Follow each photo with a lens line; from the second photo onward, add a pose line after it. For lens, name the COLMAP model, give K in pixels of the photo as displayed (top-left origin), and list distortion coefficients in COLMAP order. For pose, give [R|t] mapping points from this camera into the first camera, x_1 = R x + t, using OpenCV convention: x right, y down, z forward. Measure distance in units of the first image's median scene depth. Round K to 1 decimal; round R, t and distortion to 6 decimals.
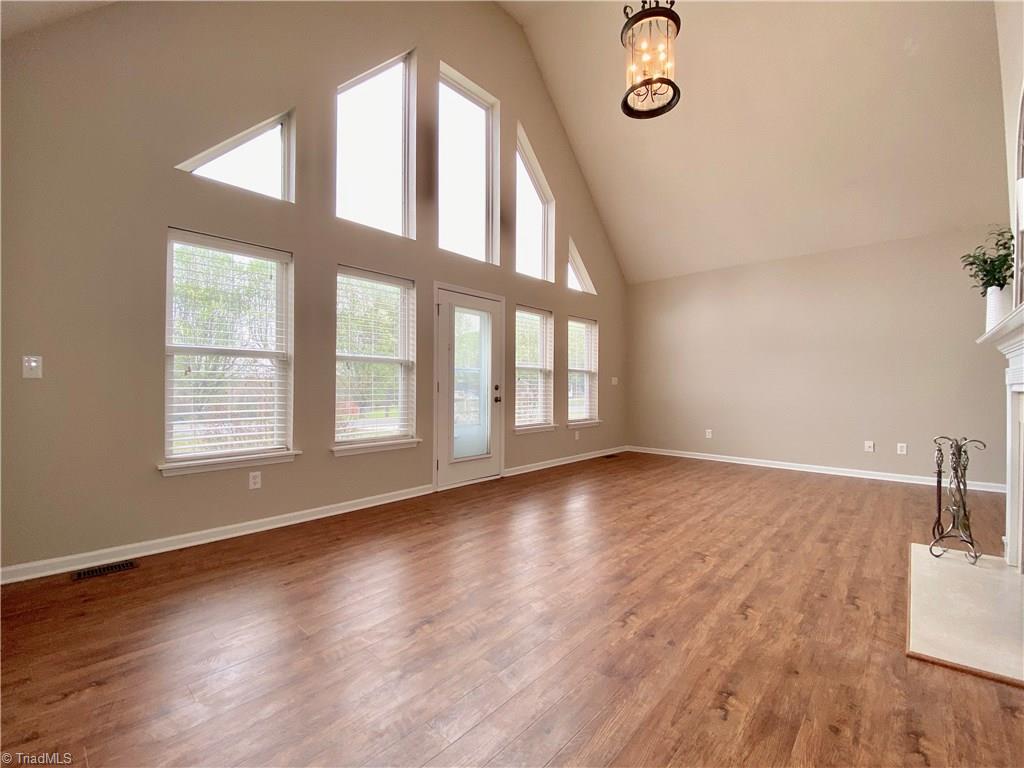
lens RADIAL K [[440.8, 0, 509.8], [0, 440.8, 372.7], [0, 0, 1]] dist [0.023208, -0.010614]
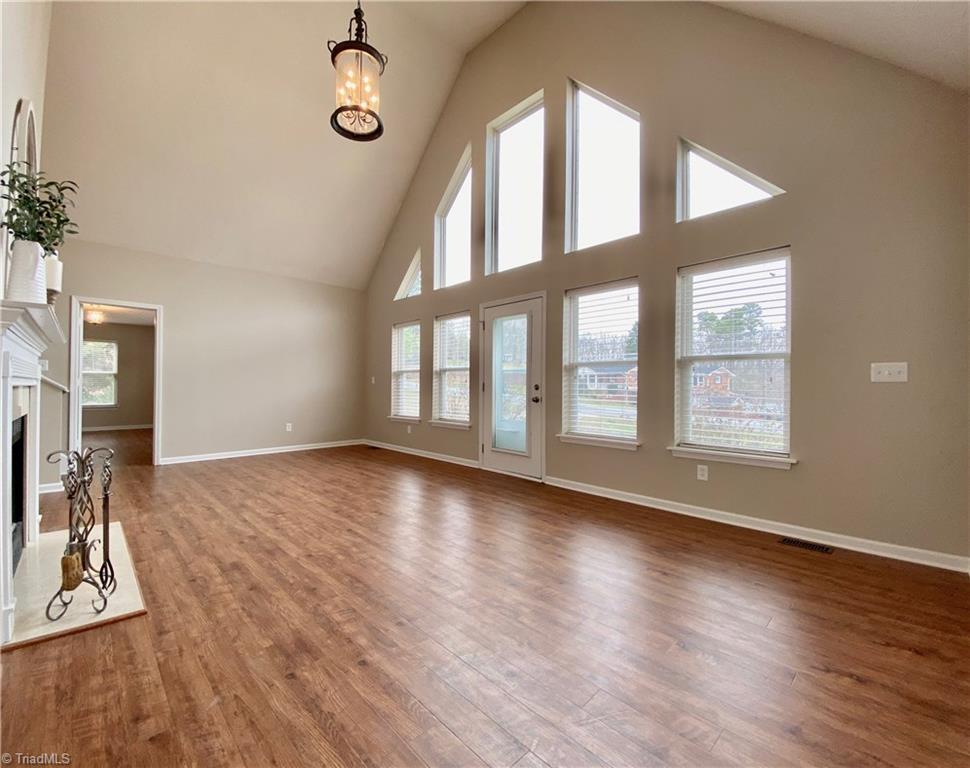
lens RADIAL K [[409.9, 0, 474.0], [0, 409.9, 385.2], [0, 0, 1]] dist [-0.003097, -0.000301]
pose [[-0.071298, -0.008757, -0.997417, 1.367157], [0.027476, 0.999565, -0.010740, 0.053203], [0.997077, -0.028171, -0.071026, 1.428869]]
